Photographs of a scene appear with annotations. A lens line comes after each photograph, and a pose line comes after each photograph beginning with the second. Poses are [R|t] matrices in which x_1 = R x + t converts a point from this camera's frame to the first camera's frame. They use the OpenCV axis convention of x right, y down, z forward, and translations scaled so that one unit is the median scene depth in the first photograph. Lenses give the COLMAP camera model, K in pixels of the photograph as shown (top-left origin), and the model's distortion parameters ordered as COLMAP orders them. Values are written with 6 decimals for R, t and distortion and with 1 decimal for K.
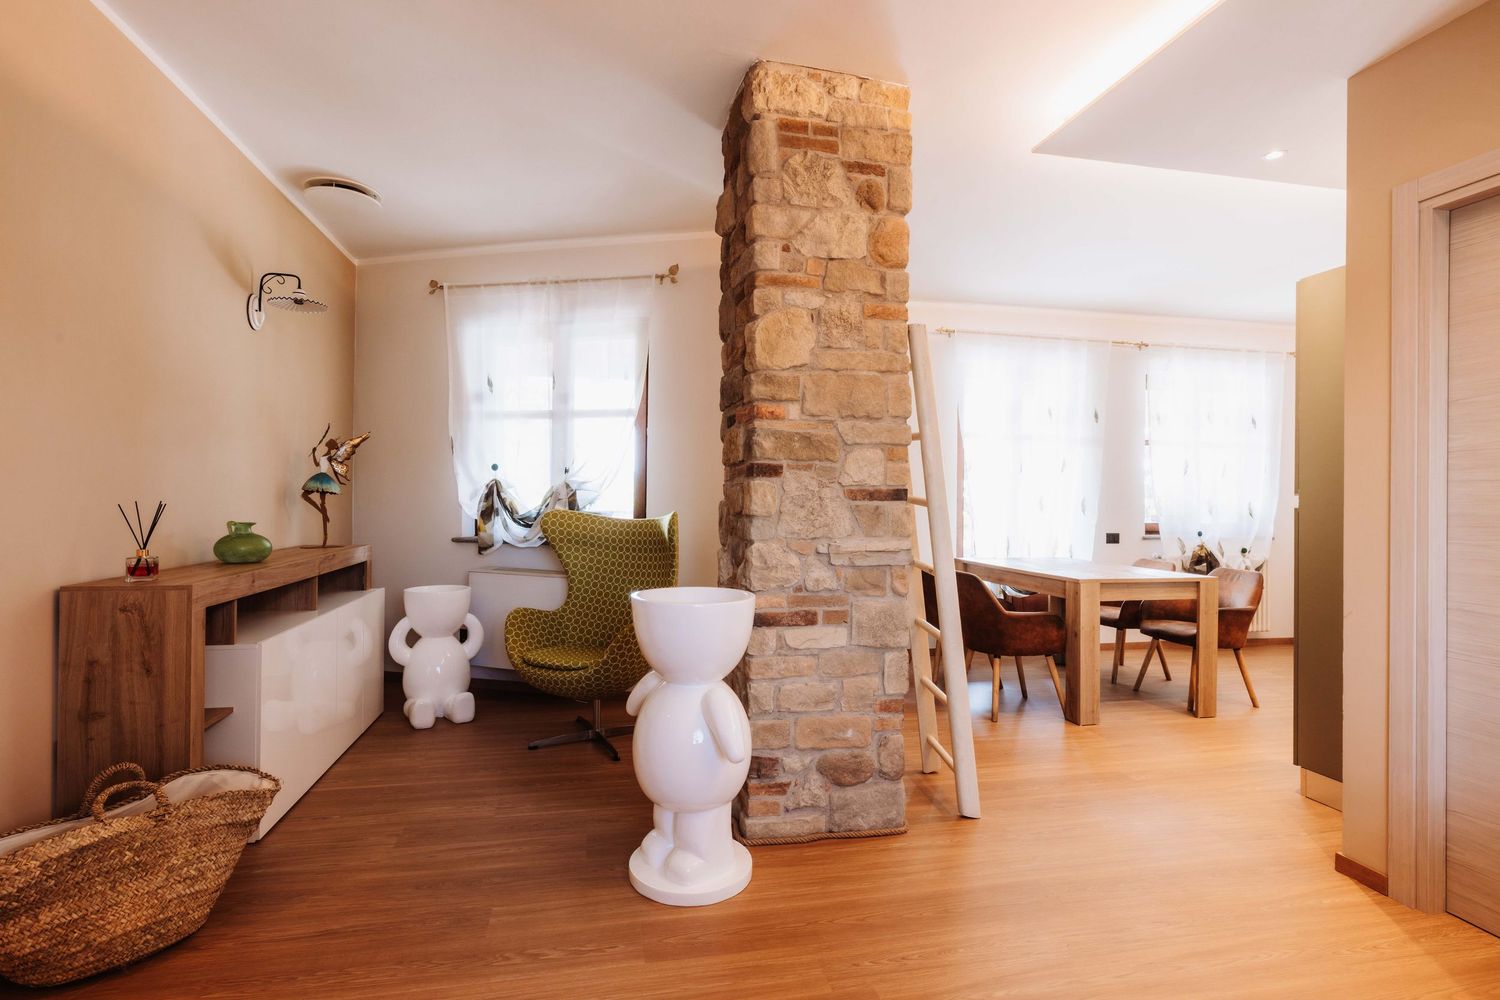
lens RADIAL K [[725.3, 0, 741.5], [0, 725.3, 489.3], [0, 0, 1]] dist [-0.000088, -0.000078]
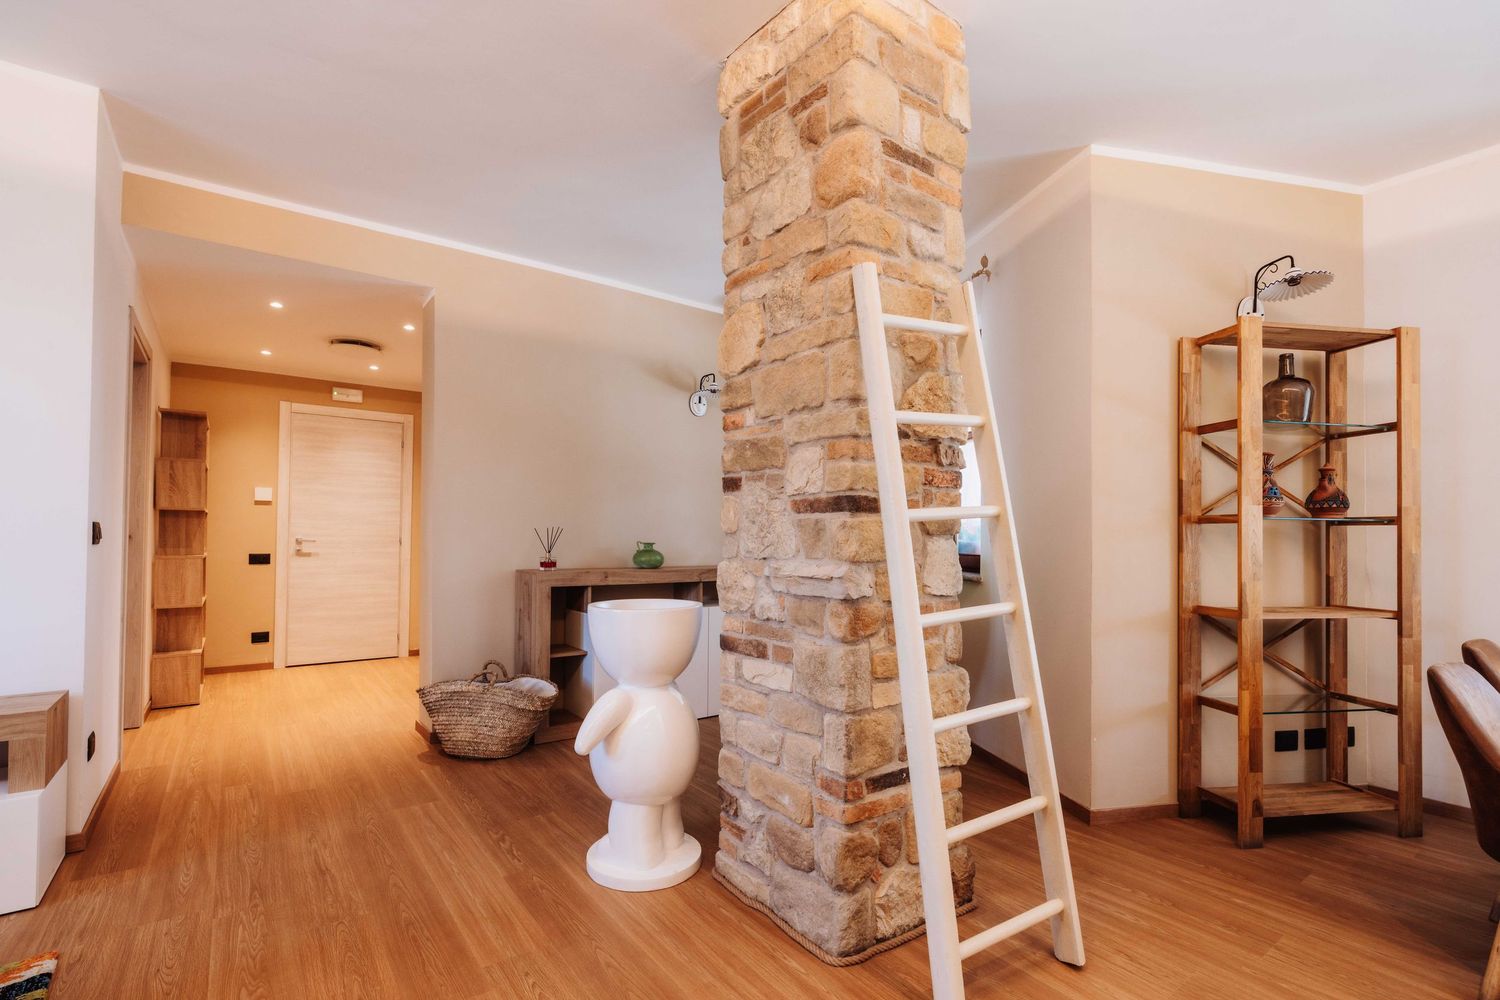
lens RADIAL K [[693.6, 0, 755.0], [0, 693.6, 520.0], [0, 0, 1]] dist [-0.000055, -0.006657]
pose [[0.418028, -0.028144, -0.907998, 0.846370], [0.004927, 0.999576, -0.028715, 0.045098], [0.908421, 0.007529, 0.417989, 0.640331]]
